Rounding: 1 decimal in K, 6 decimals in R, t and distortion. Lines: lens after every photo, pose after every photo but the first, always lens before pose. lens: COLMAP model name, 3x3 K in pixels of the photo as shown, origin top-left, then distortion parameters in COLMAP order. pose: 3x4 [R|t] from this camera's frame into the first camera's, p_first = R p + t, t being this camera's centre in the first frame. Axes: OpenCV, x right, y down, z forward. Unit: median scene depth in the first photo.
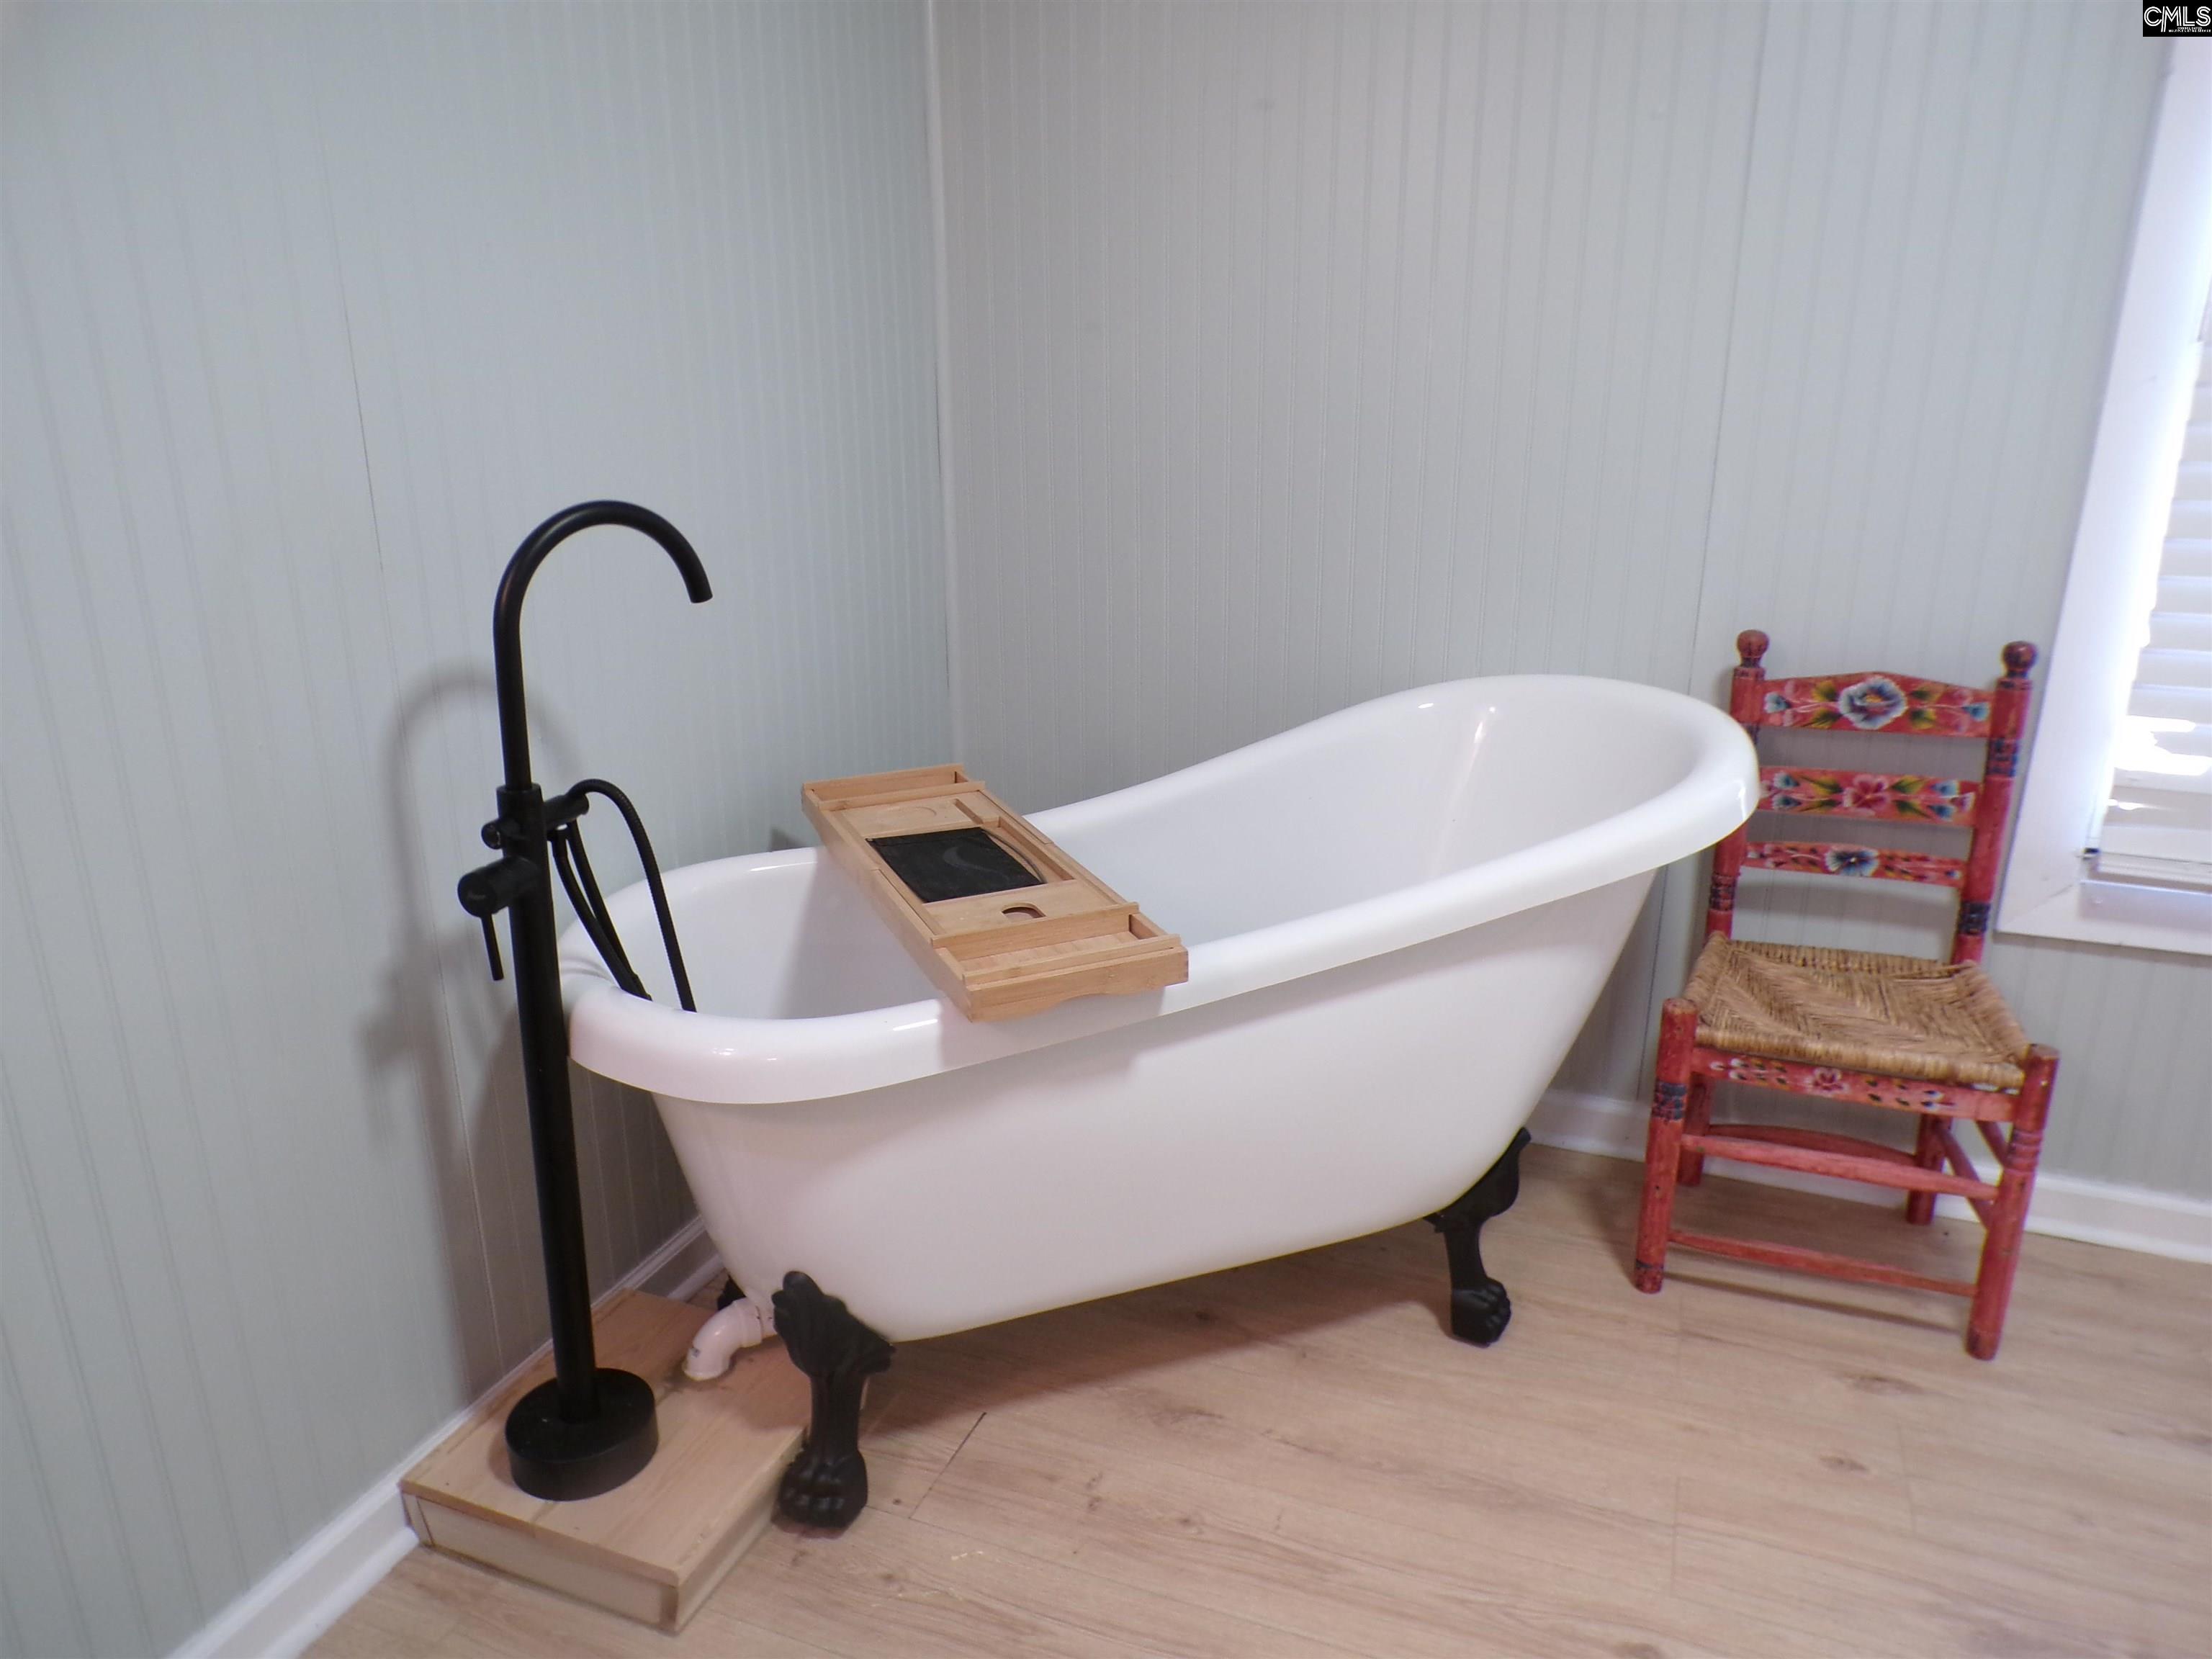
lens RADIAL K [[1509.6, 0, 1100.1], [0, 1509.6, 838.3], [0, 0, 1]] dist [-0.055757, 0.026881]
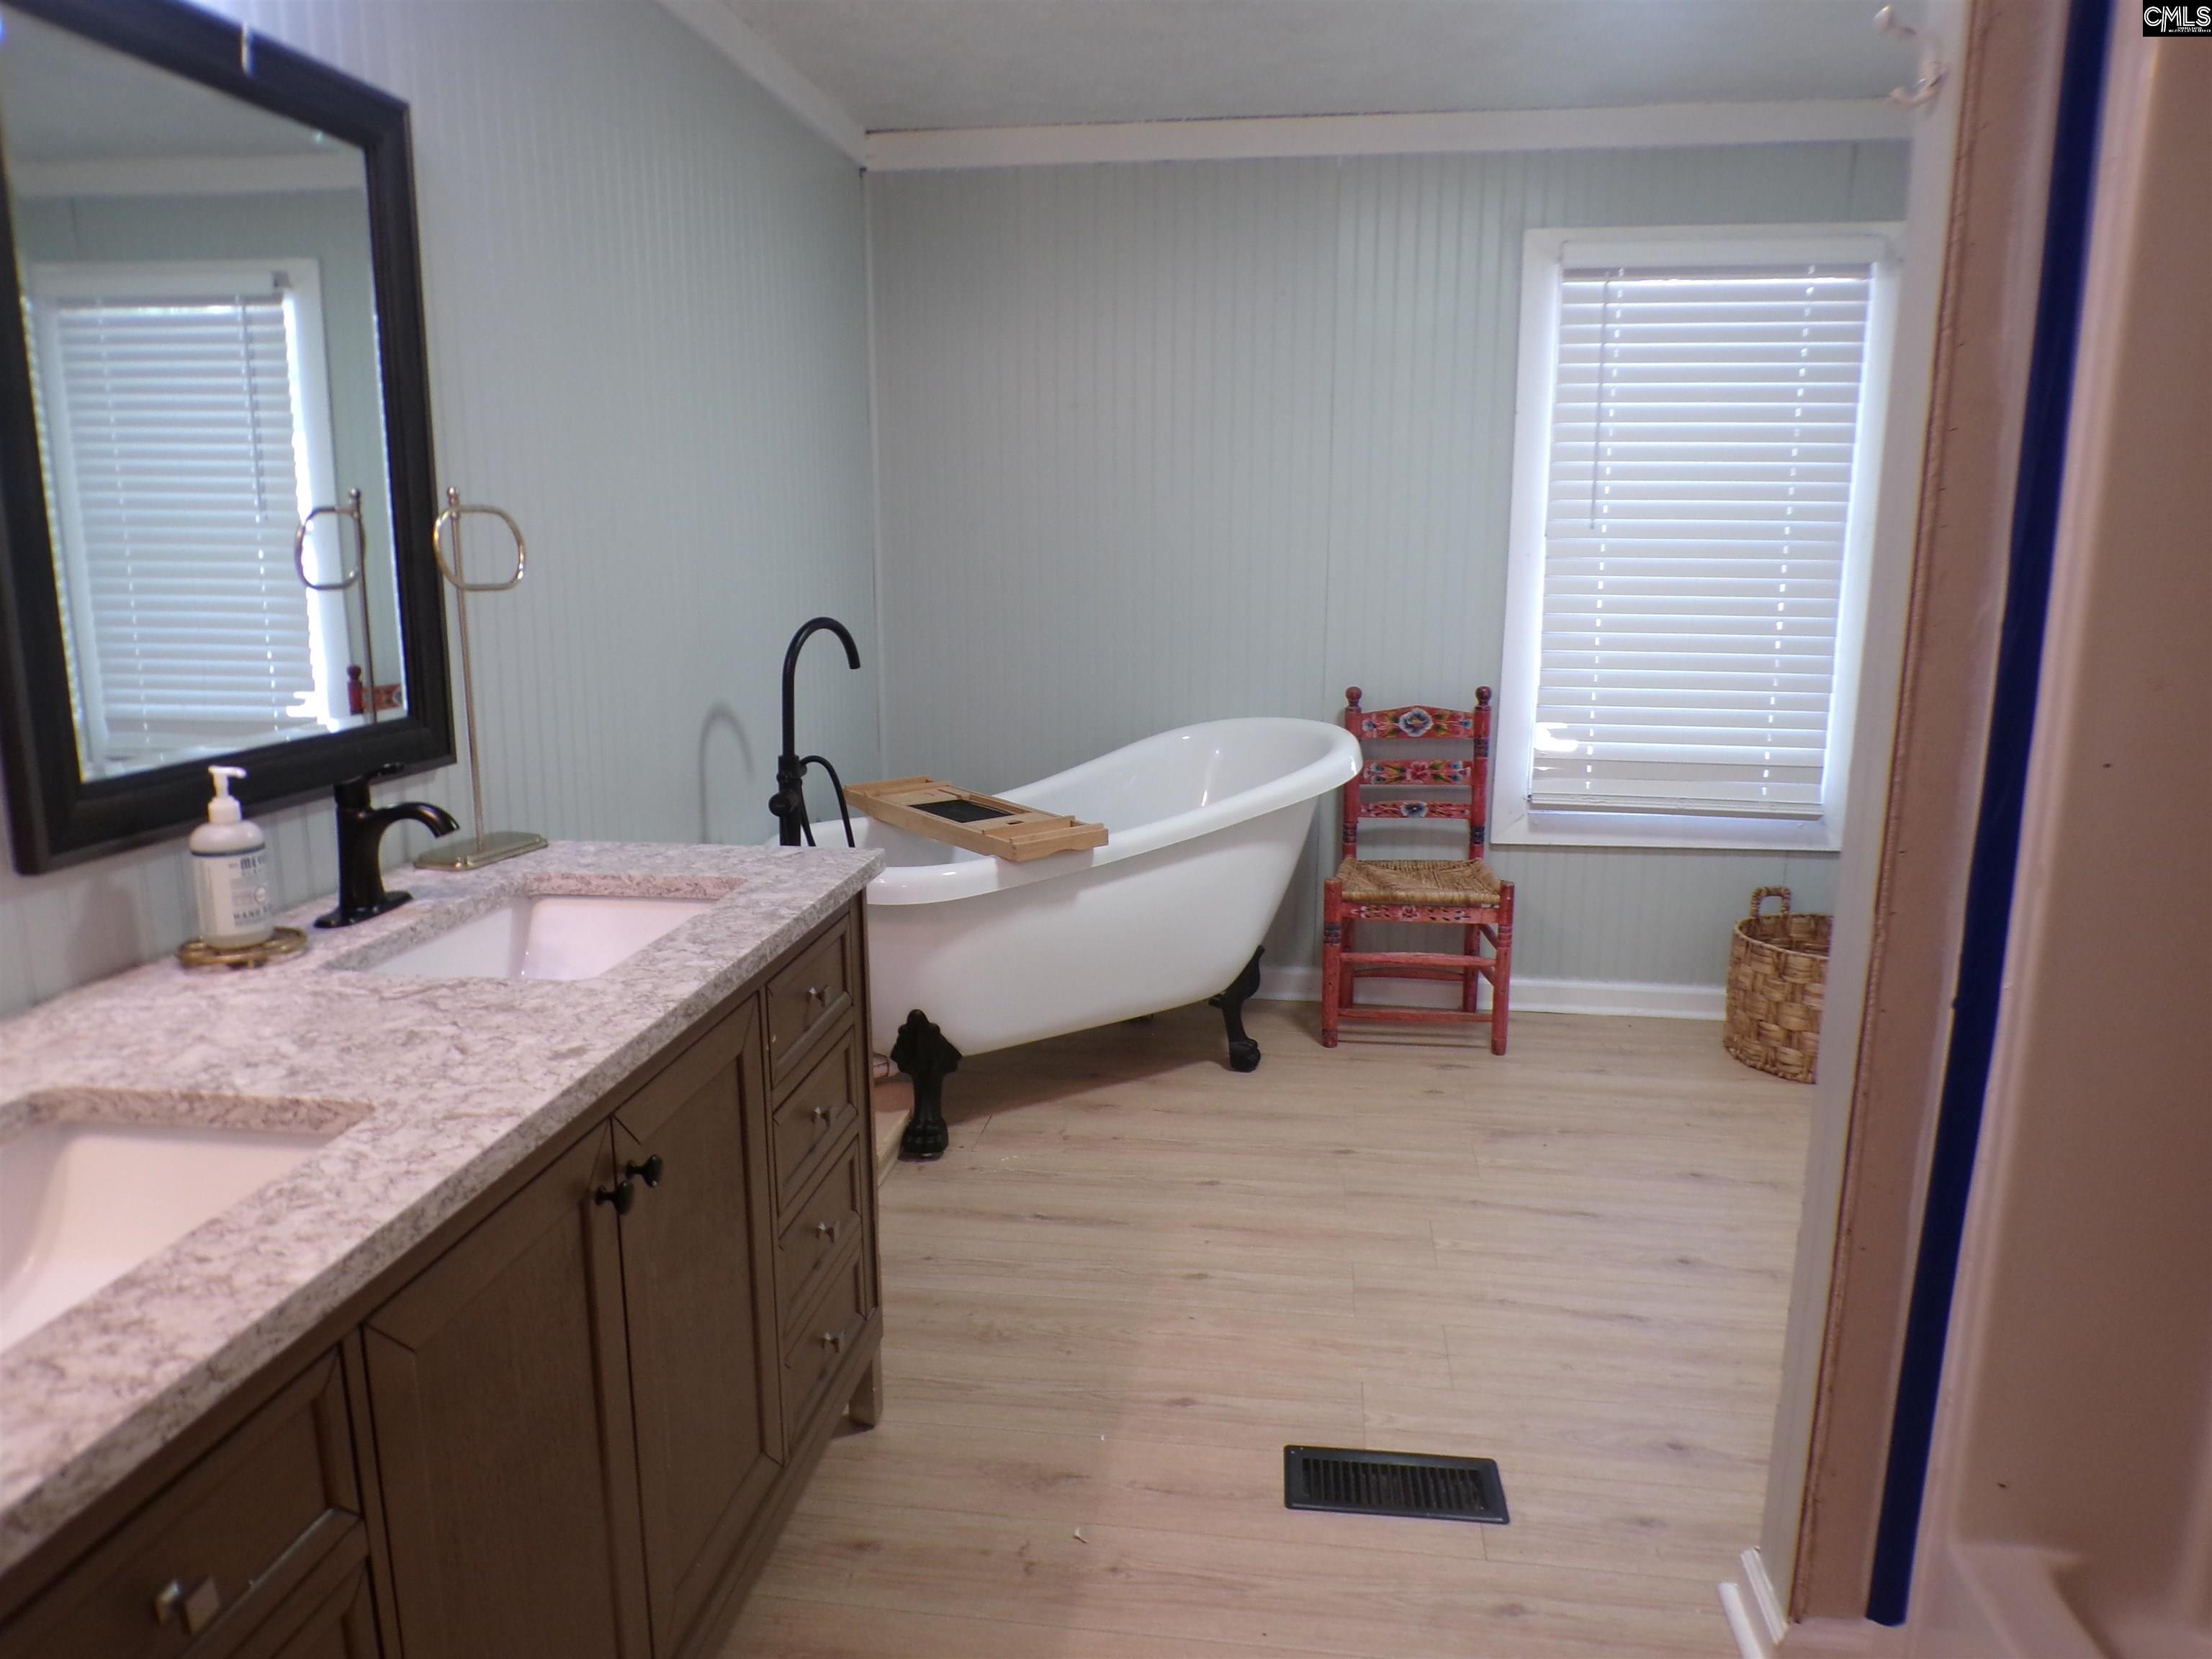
lens RADIAL K [[1509.6, 0, 1118.8], [0, 1509.6, 830.3], [0, 0, 1]] dist [-0.055757, 0.026881]
pose [[0.968858, -0.043435, 0.243777, -0.324777], [0.069727, 0.992513, -0.100280, 0.214674], [-0.237596, 0.114155, 0.964633, -0.752555]]
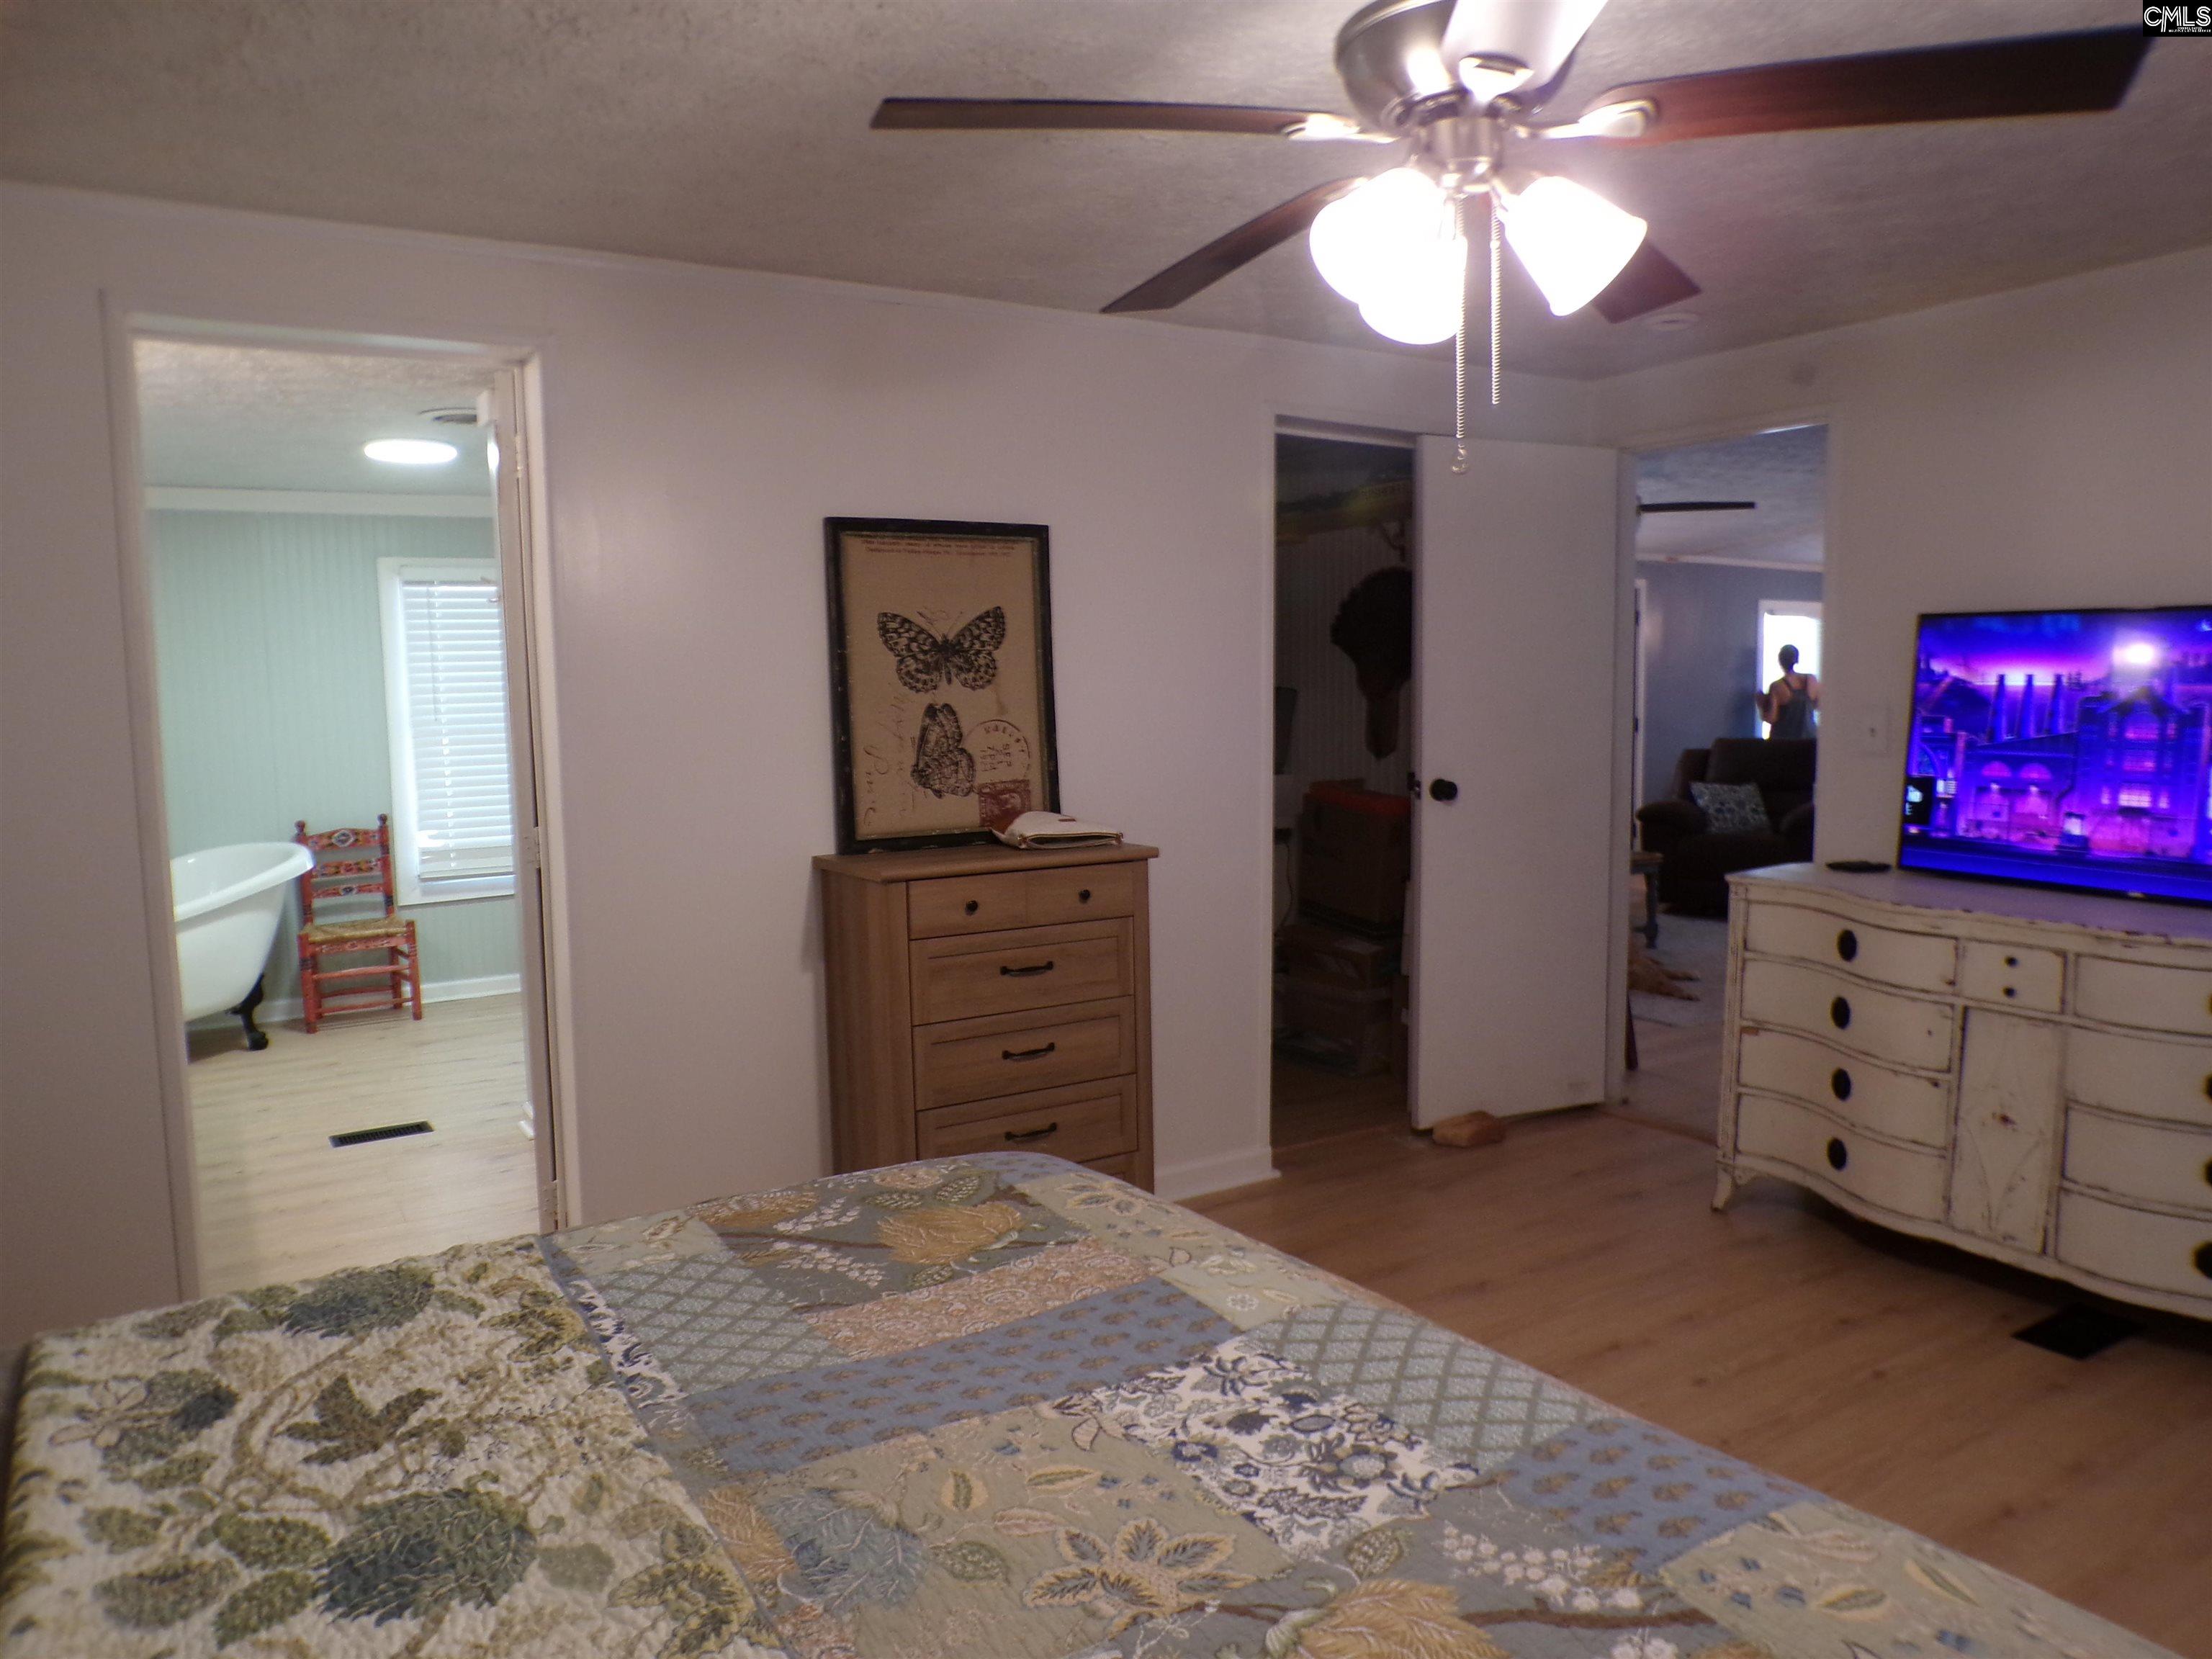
lens RADIAL K [[1509.6, 0, 1104.2], [0, 1509.6, 827.1], [0, 0, 1]] dist [-0.055757, 0.026881]
pose [[0.589726, -0.093993, 0.802115, -1.099805], [0.264455, 0.960920, -0.081829, 0.590319], [-0.763077, 0.260380, 0.591537, -2.181307]]
